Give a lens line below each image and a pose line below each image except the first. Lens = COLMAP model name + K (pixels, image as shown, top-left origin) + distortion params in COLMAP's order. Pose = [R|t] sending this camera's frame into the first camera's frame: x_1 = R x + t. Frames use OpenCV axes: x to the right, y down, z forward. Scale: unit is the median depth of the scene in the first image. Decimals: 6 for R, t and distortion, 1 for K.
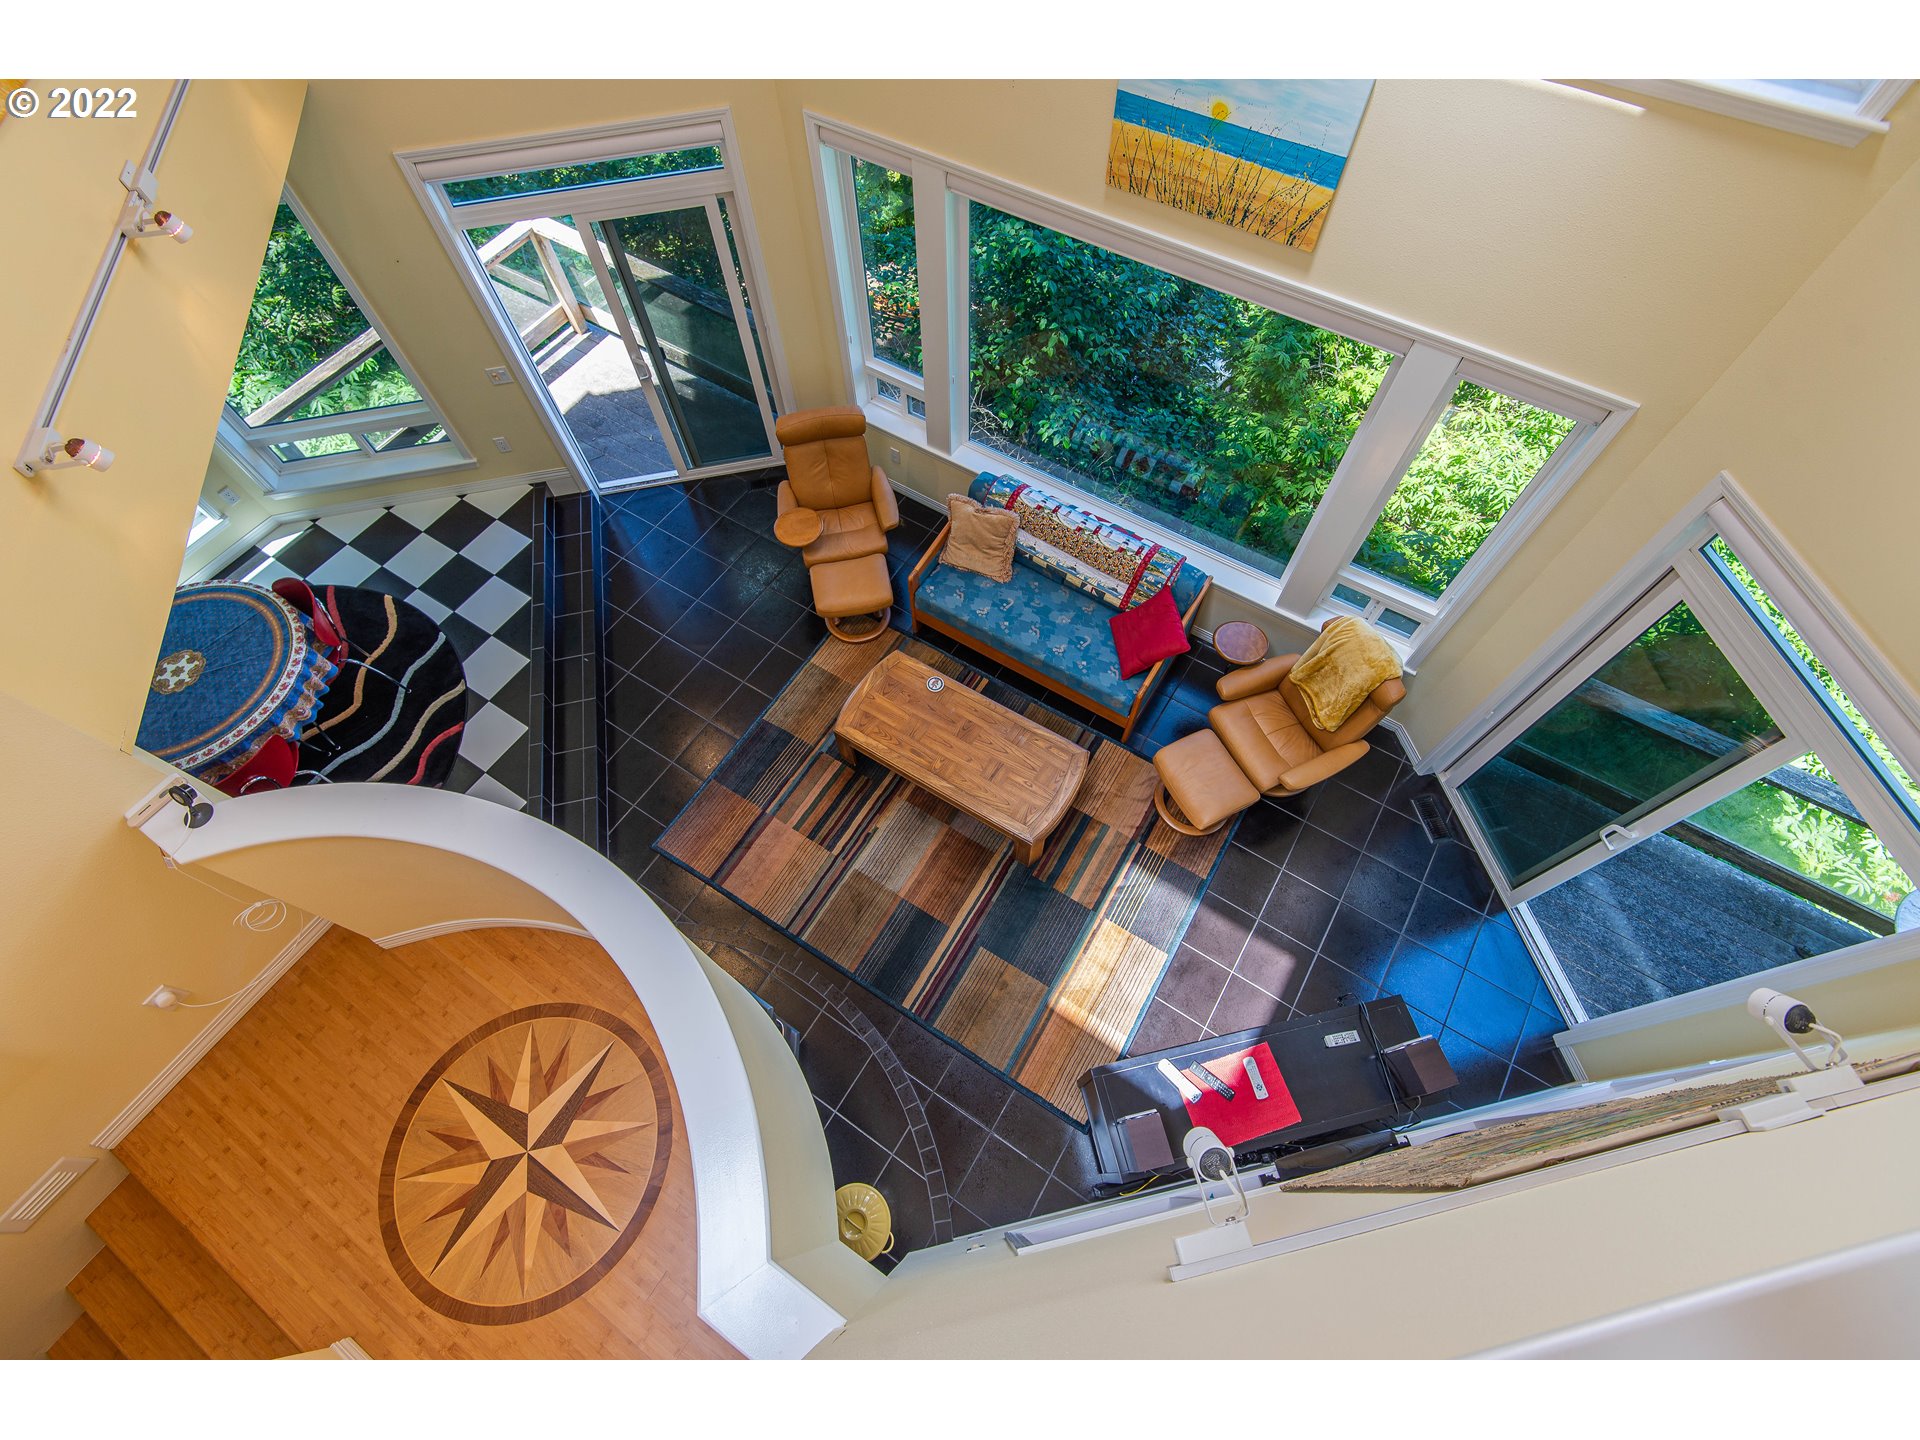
lens RADIAL K [[867.8, 0, 947.4], [0, 867.8, 729.1], [0, 0, 1]] dist [0.022380, -0.008896]
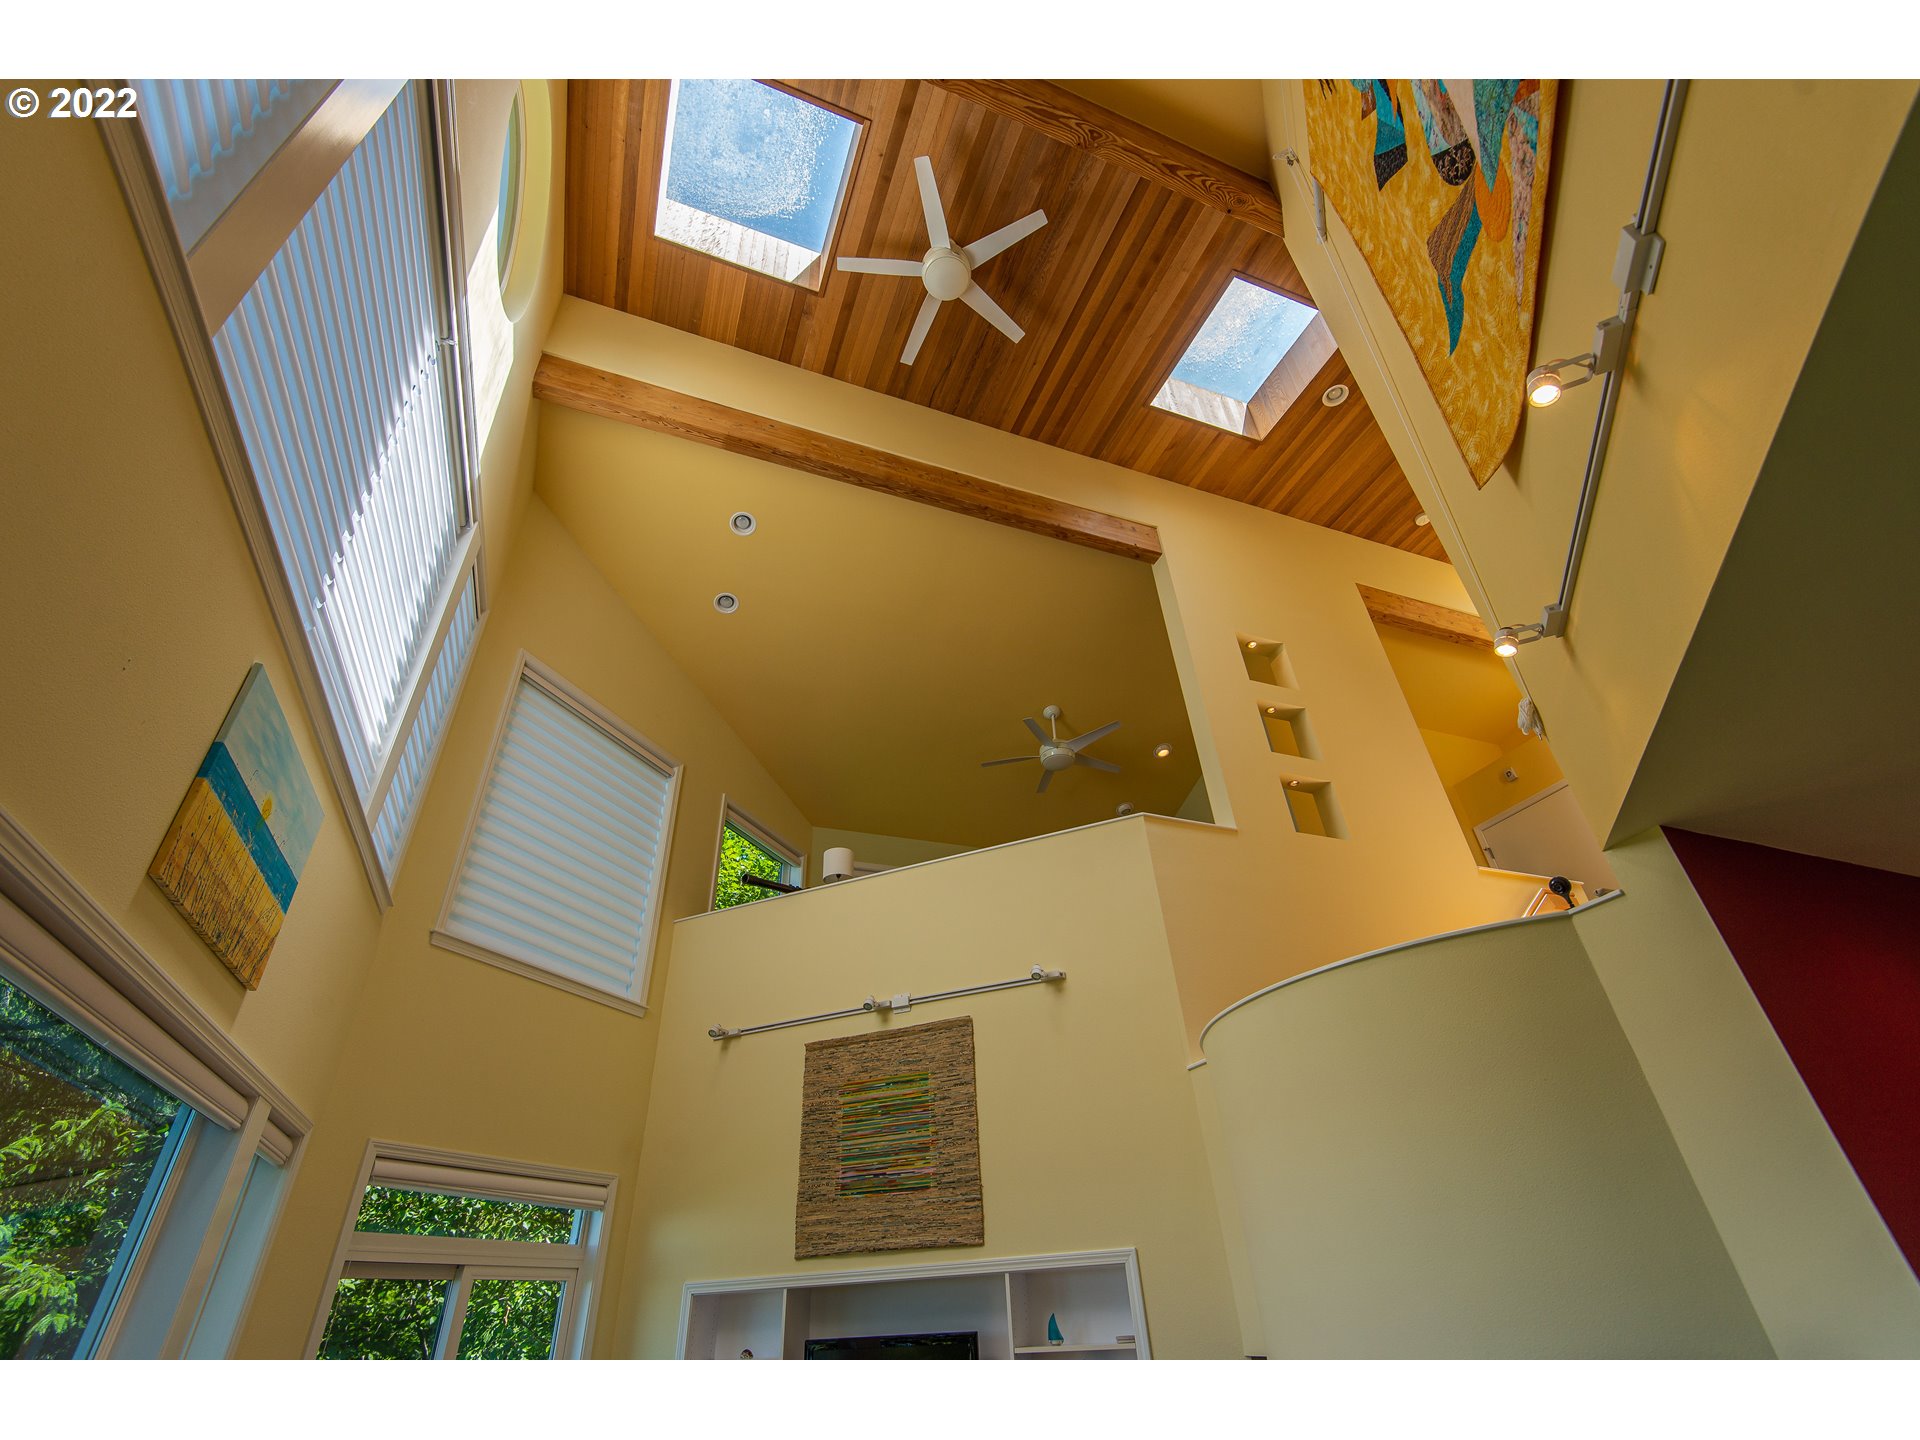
lens RADIAL K [[855.3, 0, 943.2], [0, 855.3, 703.2], [0, 0, 1]] dist [0.014998, -0.001557]
pose [[-0.811676, 0.388400, 0.436266, -0.522289], [0.545057, 0.772145, 0.326656, -0.654410], [-0.209987, 0.502929, -0.838432, 1.379058]]
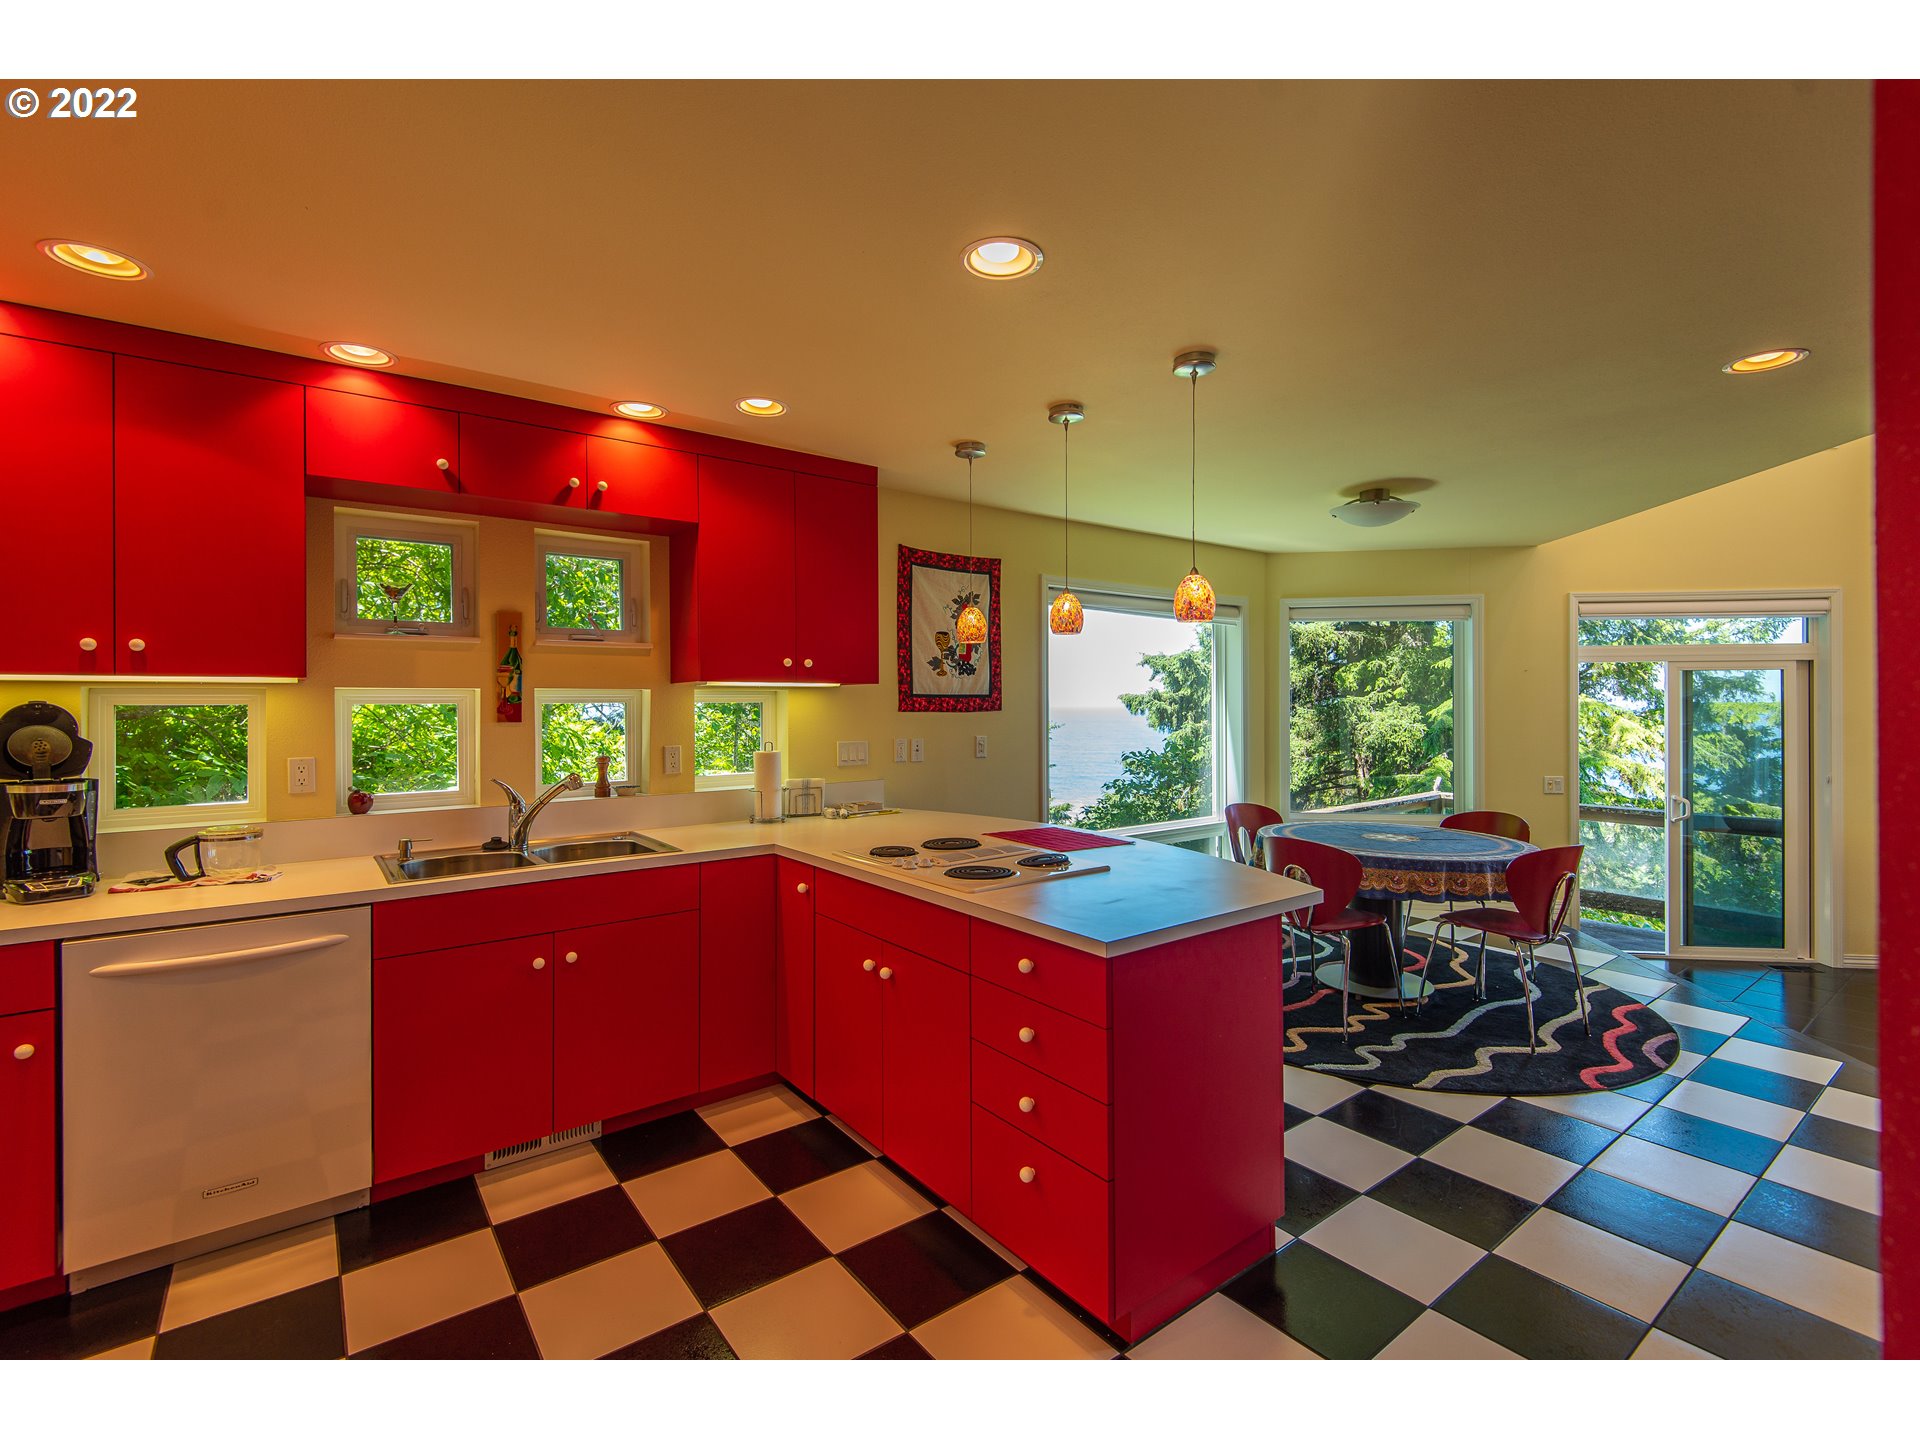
lens RADIAL K [[867.8, 0, 961.4], [0, 867.8, 710.1], [0, 0, 1]] dist [0.022380, -0.008896]
pose [[0.944697, 0.017799, -0.327461, -1.305629], [-0.296733, 0.471543, -0.830420, 1.047966], [0.139631, 0.881664, 0.450746, 0.482790]]
